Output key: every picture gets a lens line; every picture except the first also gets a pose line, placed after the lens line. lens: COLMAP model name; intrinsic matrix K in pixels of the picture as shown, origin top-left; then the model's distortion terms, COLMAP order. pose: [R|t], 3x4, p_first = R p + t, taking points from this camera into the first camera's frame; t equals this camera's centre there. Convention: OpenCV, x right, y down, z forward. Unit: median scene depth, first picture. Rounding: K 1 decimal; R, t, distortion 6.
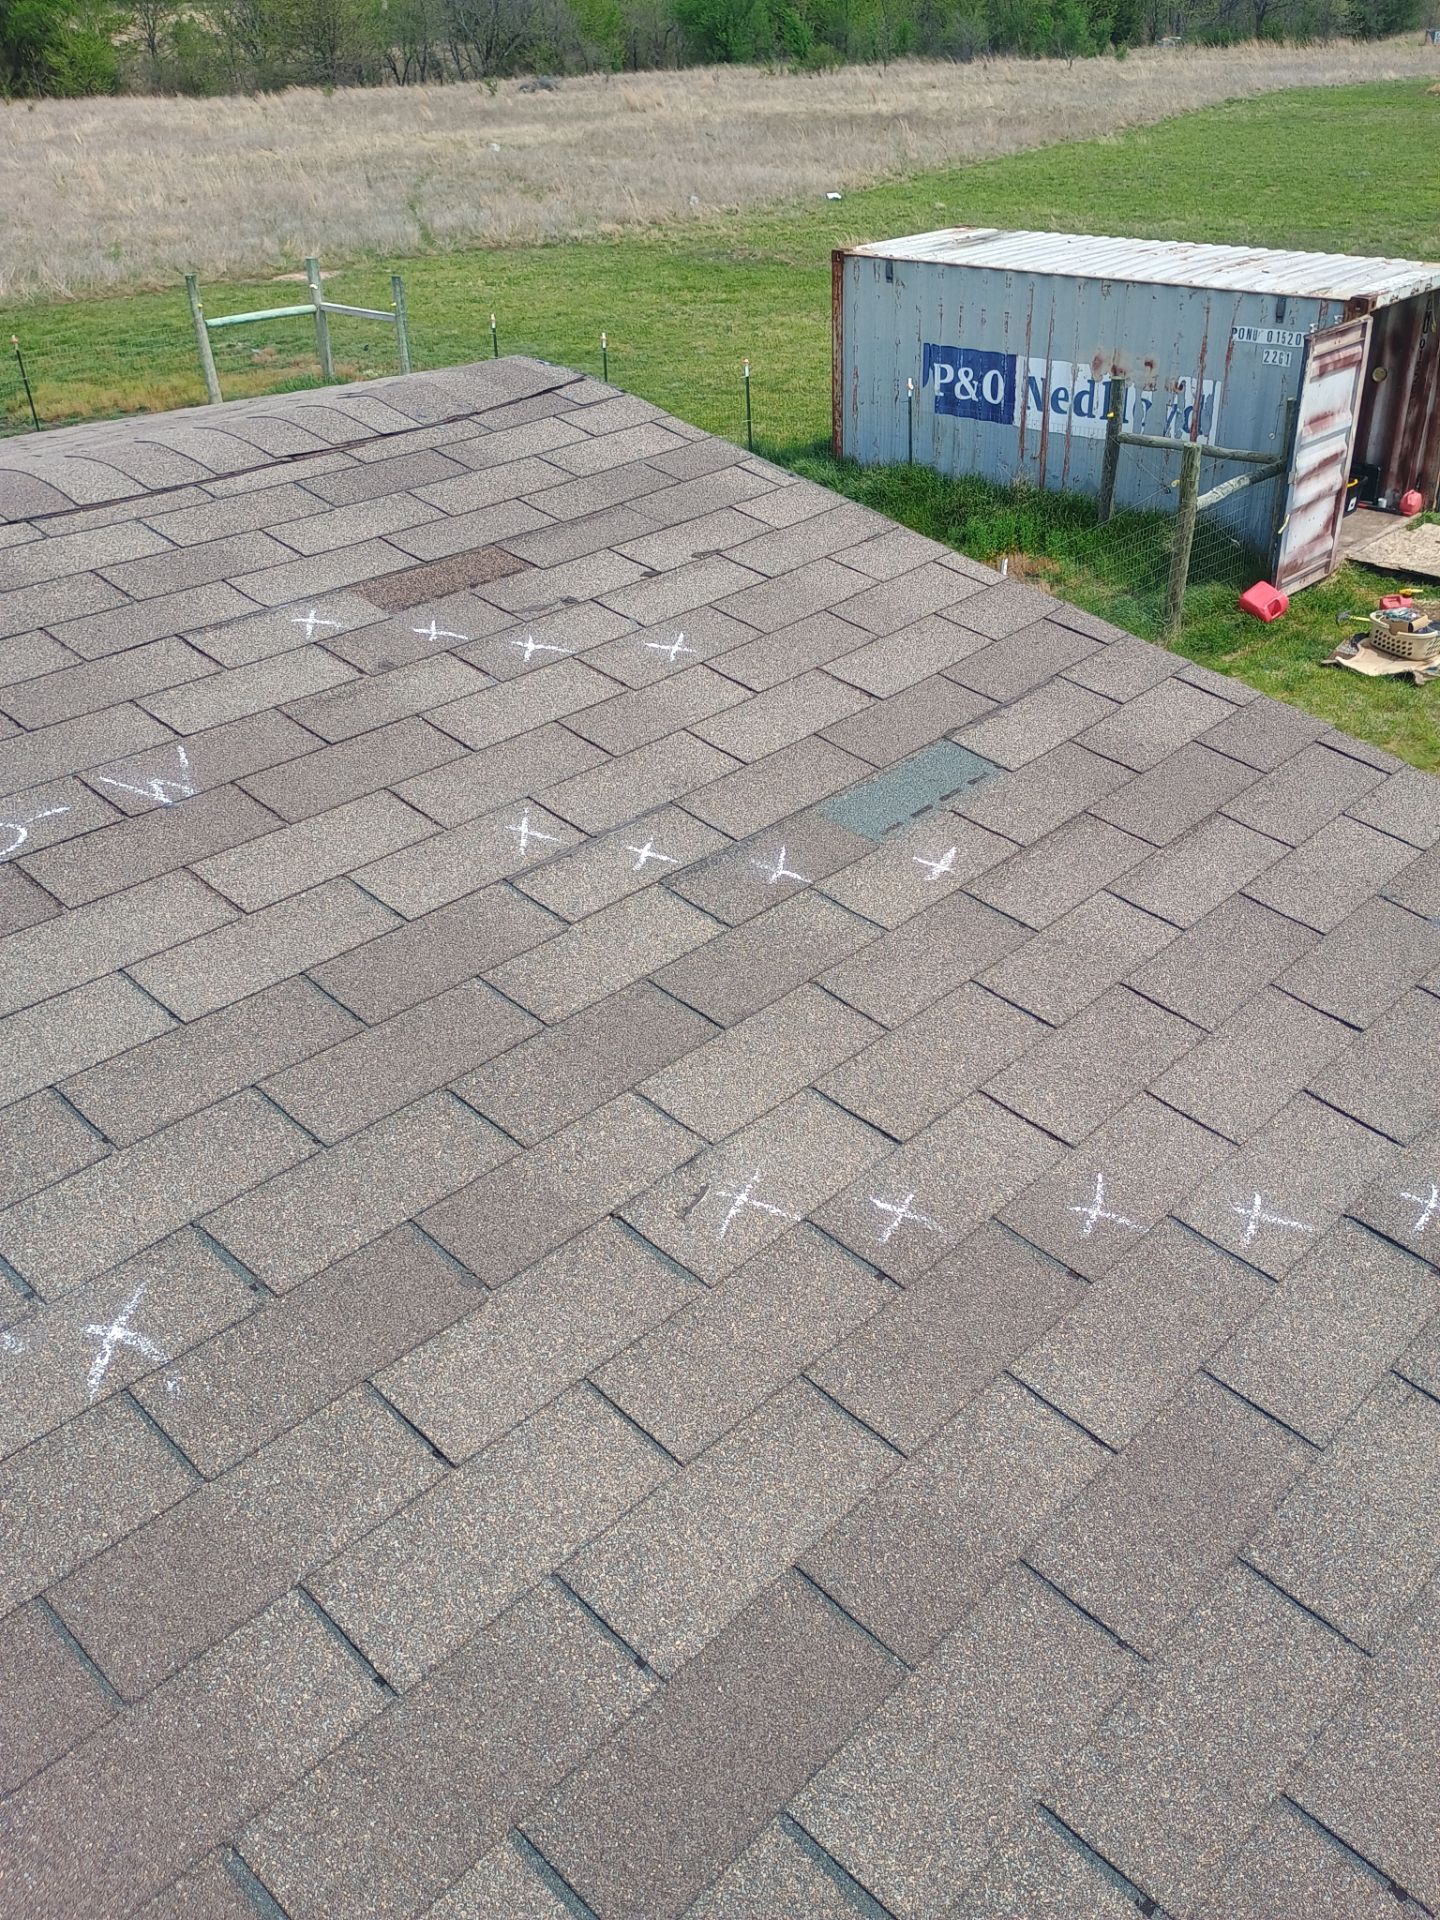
lens RADIAL K [[1655.4, 0, 723.4], [0, 1655.4, 943.1], [0, 0, 1]] dist [0.060312, -0.070636]
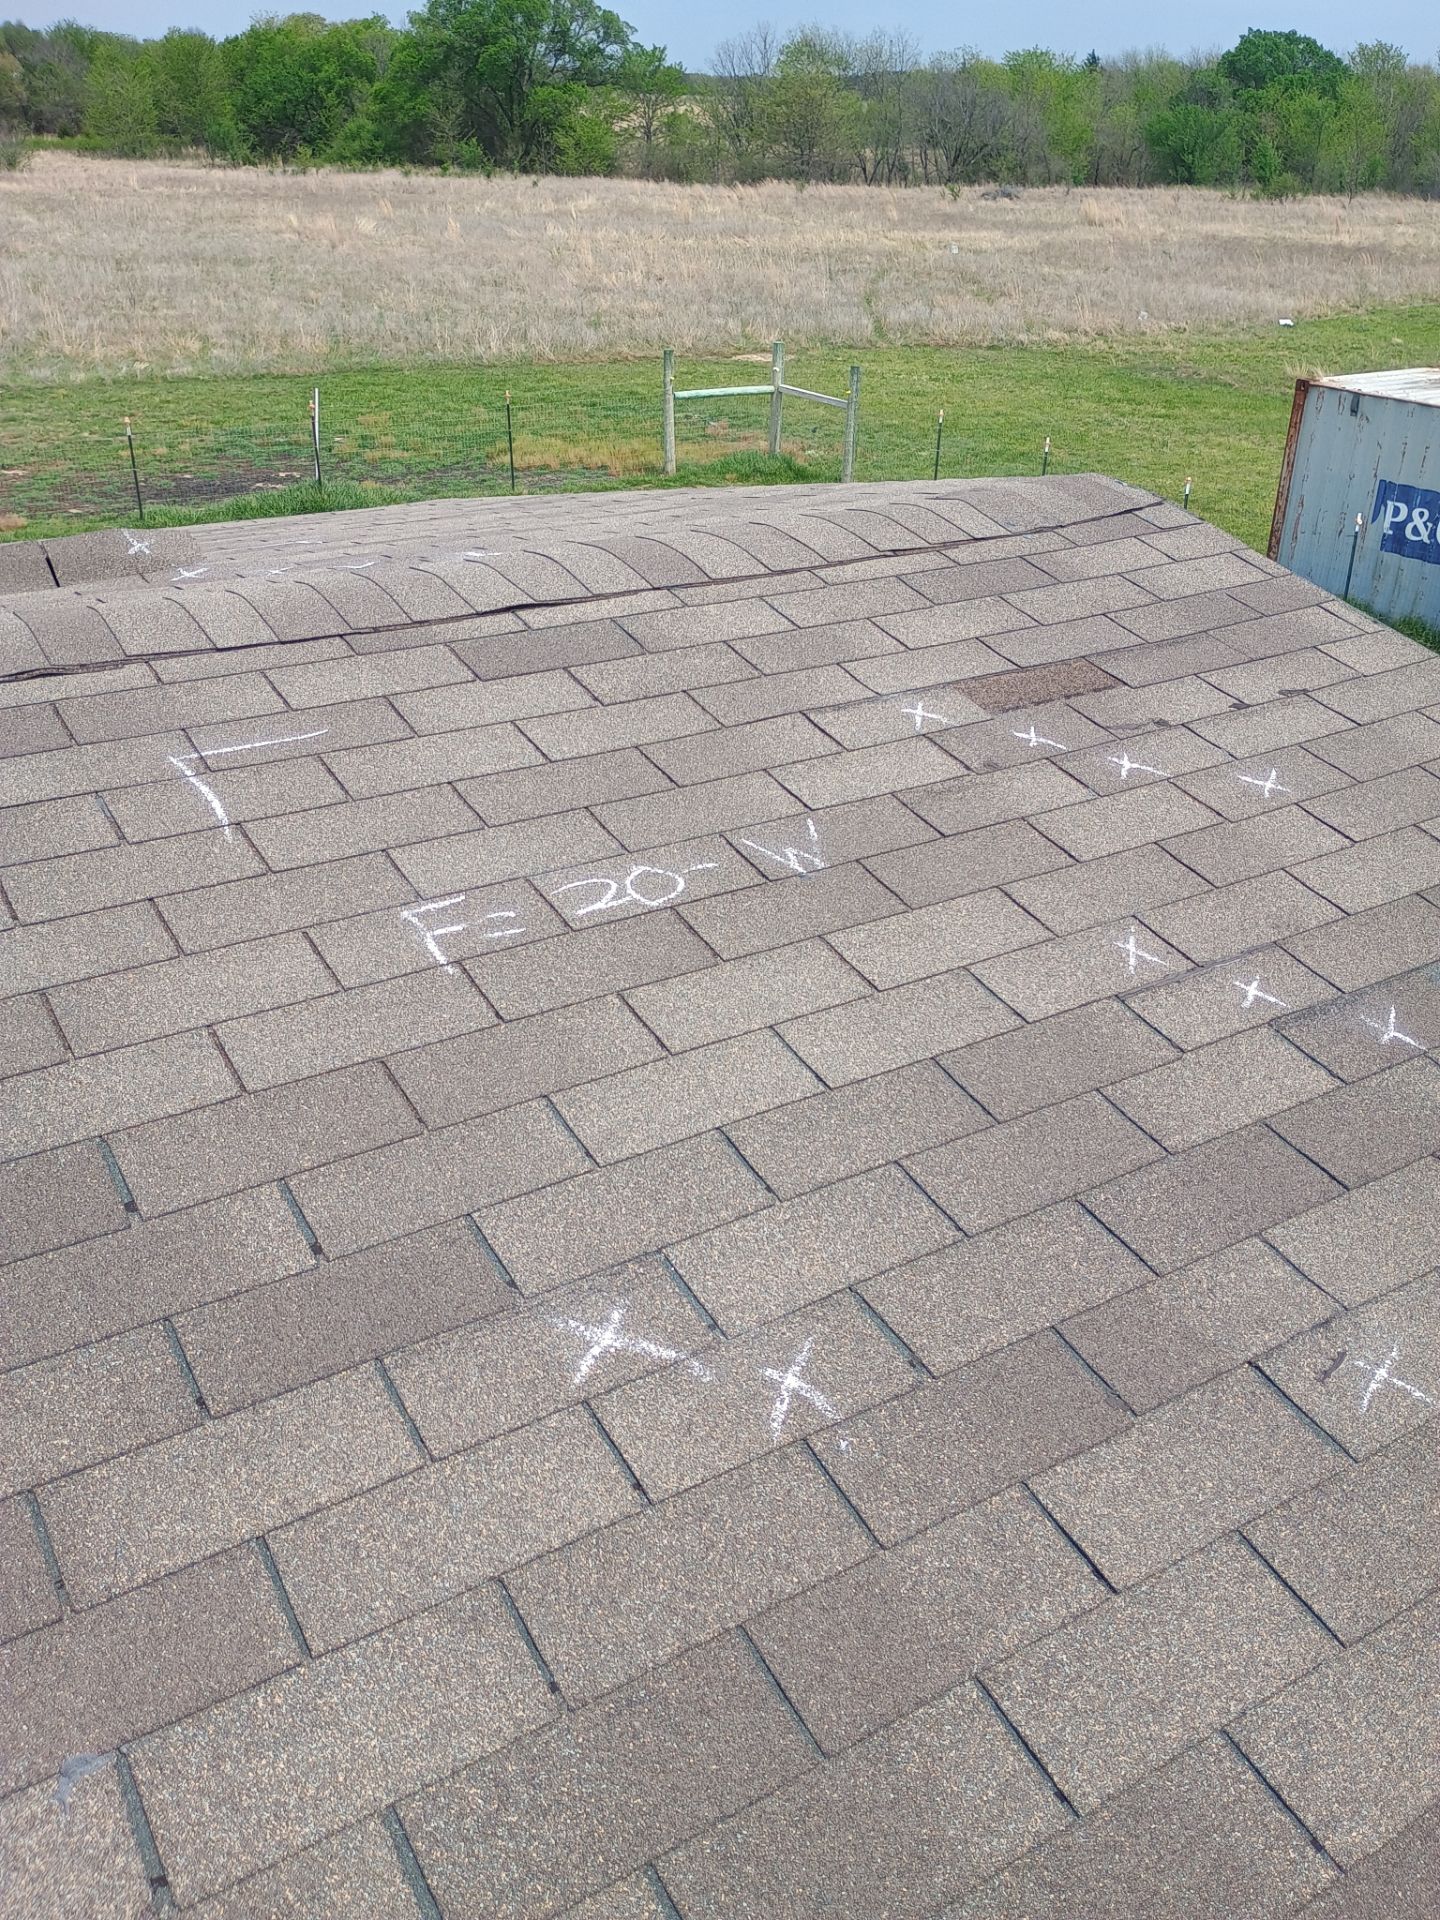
lens RADIAL K [[1650.6, 0, 729.3], [0, 1650.6, 929.1], [0, 0, 1]] dist [0.064004, -0.075976]
pose [[0.968081, 0.156836, -0.195501, -0.152759], [-0.167627, 0.985046, -0.039828, 0.001021], [0.186331, 0.071328, 0.979894, -0.030436]]
